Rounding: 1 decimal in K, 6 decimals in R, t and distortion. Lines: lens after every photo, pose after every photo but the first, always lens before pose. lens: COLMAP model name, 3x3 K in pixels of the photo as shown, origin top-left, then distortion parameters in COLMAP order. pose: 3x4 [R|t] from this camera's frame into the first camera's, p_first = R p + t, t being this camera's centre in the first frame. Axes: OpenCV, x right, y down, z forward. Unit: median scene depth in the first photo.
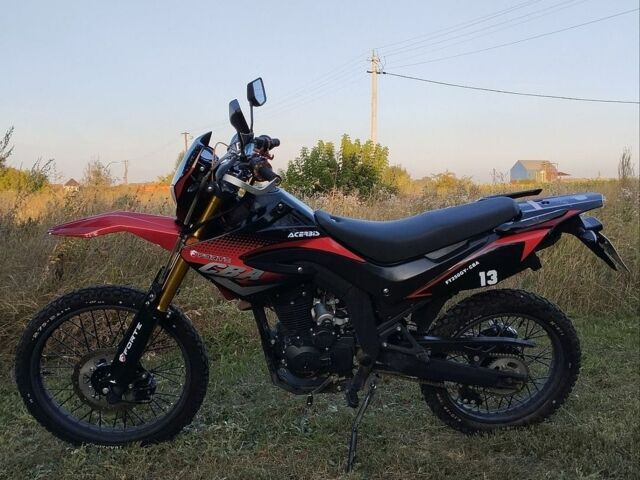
lens RADIAL K [[711.8, 0, 319.6], [0, 711.8, 241.3], [0, 0, 1]] dist [0.073360, 0.000000]
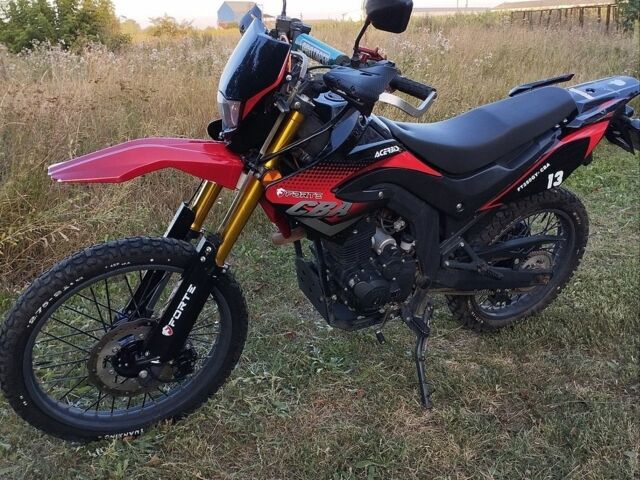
lens RADIAL K [[711.8, 0, 320.1], [0, 711.8, 239.7], [0, 0, 1]] dist [0.073360, 0.000000]
pose [[0.919818, -0.130407, 0.370038, -0.392469], [0.050983, 0.974877, 0.216831, -0.088828], [-0.389018, -0.180579, 0.903358, 0.264467]]
